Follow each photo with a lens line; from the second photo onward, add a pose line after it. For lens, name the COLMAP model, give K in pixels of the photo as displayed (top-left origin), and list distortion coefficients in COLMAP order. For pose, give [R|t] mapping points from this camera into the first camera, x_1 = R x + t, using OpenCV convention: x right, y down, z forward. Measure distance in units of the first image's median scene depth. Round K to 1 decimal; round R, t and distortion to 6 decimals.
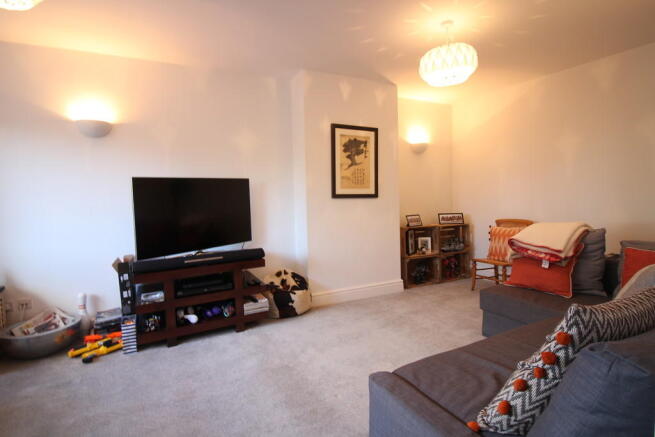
lens RADIAL K [[334.0, 0, 324.4], [0, 334.0, 212.9], [0, 0, 1]] dist [-0.001142, -0.000082]
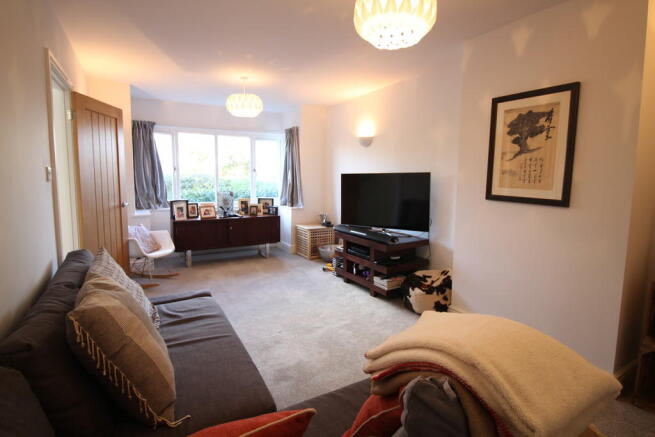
lens RADIAL K [[334.0, 0, 324.6], [0, 334.0, 219.8], [0, 0, 1]] dist [-0.001142, -0.000082]
pose [[0.043487, 0.154201, -0.987082, 0.748531], [-0.076092, 0.985658, 0.150626, -0.083036], [0.996152, 0.068559, 0.054597, 0.587165]]
